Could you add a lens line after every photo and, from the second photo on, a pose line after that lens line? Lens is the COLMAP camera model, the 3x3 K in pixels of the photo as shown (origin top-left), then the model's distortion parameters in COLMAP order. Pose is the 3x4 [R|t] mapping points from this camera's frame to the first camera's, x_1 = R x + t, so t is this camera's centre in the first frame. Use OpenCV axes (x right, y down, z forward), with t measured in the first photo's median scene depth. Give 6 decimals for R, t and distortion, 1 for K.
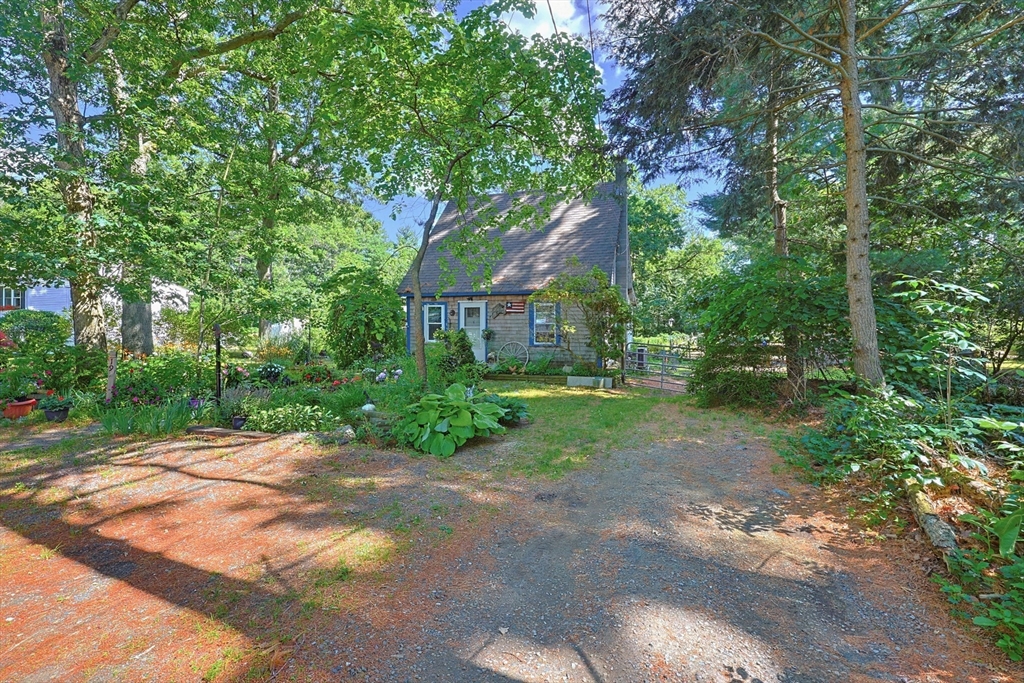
lens RADIAL K [[438.4, 0, 515.6], [0, 438.4, 328.1], [0, 0, 1]] dist [0.000713, 0.000038]
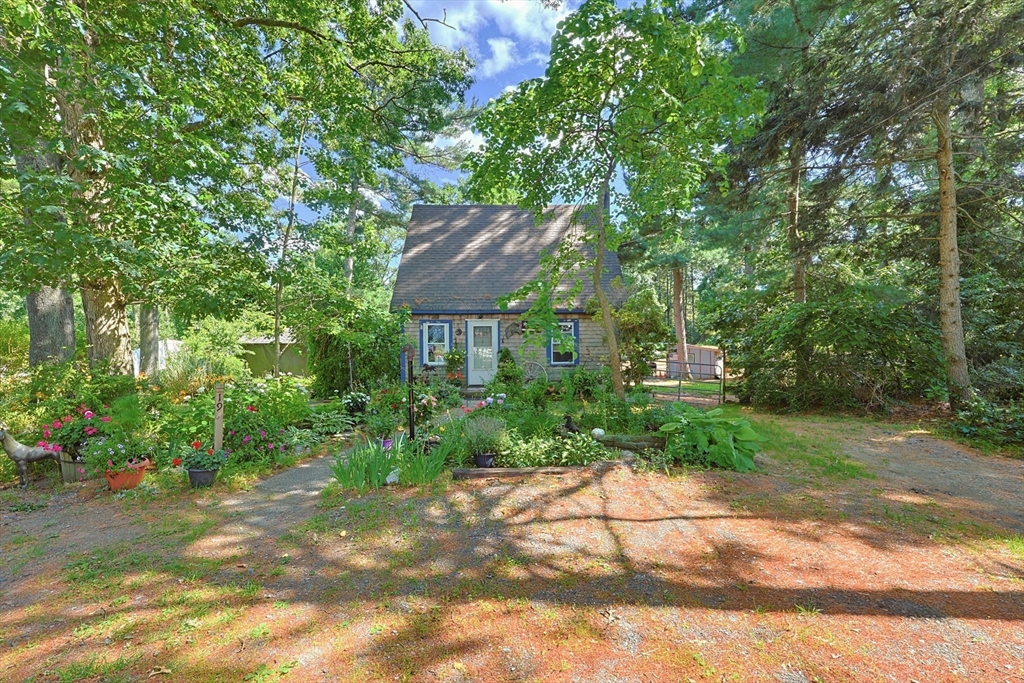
lens RADIAL K [[456.2, 0, 511.9], [0, 456.2, 347.0], [0, 0, 1]] dist [0.030345, 0.000007]
pose [[0.934295, -0.009479, 0.356374, -0.395941], [0.010302, 0.999947, -0.000411, -0.002220], [-0.356351, 0.004055, 0.934343, 0.073483]]
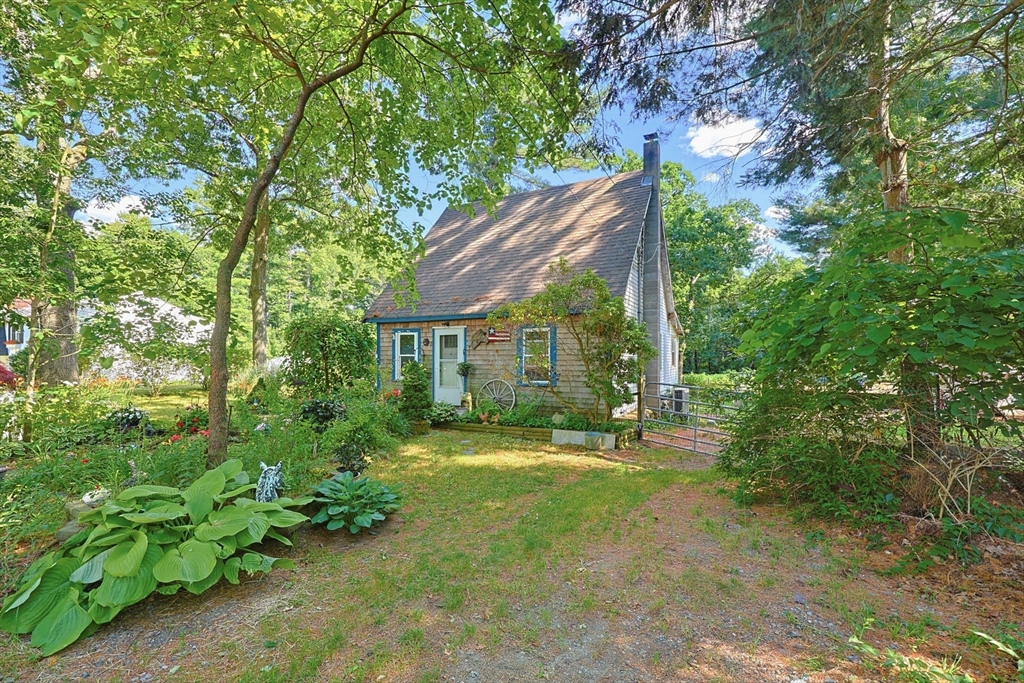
lens RADIAL K [[443.2, 0, 507.9], [0, 443.2, 360.3], [0, 0, 1]] dist [0.000210, -0.000072]
pose [[0.988119, 0.003636, -0.153647, 0.130484], [-0.004717, 0.999967, -0.006670, 0.002987], [0.153618, 0.007316, 0.988103, 0.238644]]
